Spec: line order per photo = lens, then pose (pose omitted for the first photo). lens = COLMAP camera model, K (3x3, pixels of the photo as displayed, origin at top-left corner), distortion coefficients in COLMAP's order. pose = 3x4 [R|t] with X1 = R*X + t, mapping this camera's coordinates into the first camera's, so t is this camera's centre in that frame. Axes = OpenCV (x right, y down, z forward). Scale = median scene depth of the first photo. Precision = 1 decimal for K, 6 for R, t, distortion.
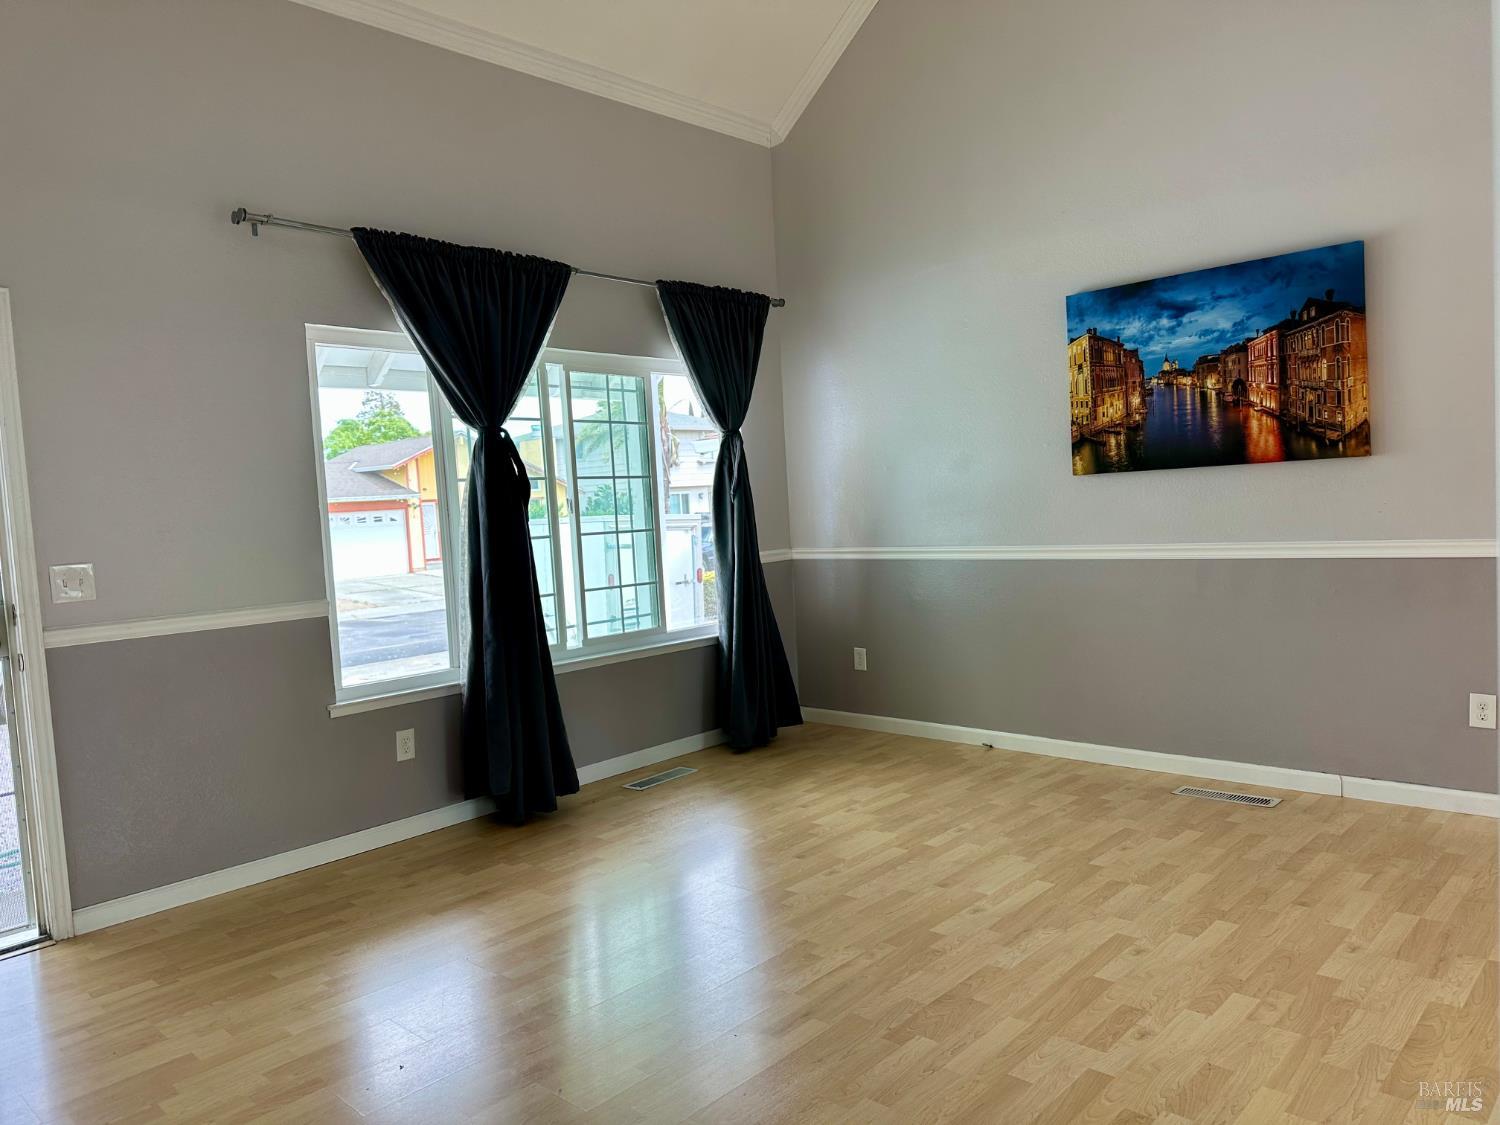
lens RADIAL K [[1030.6, 0, 756.4], [0, 1030.6, 563.4], [0, 0, 1]] dist [0.000873, -0.000967]
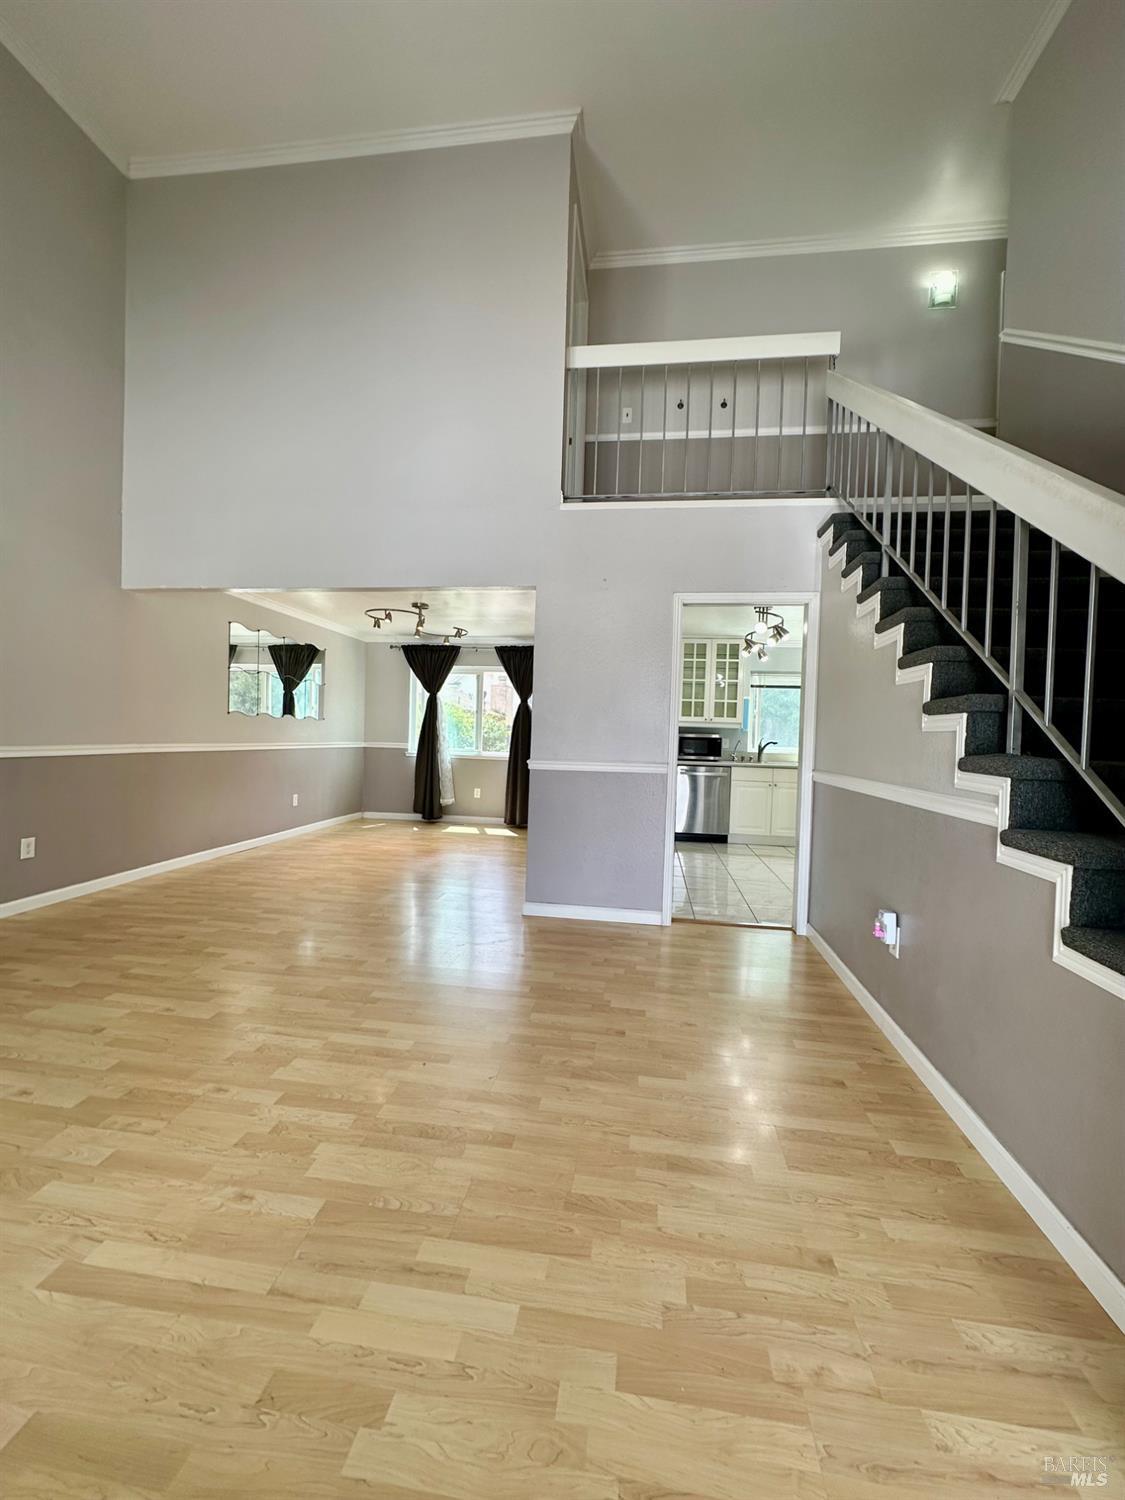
lens RADIAL K [[603.9, 0, 568.9], [0, 603.9, 748.8], [0, 0, 1]] dist [0.000032, 0.000026]
pose [[-0.578892, 0.020328, 0.815151, -0.711442], [0.048461, 0.998780, 0.009508, 0.022047], [-0.813963, 0.045008, -0.579170, 1.008936]]
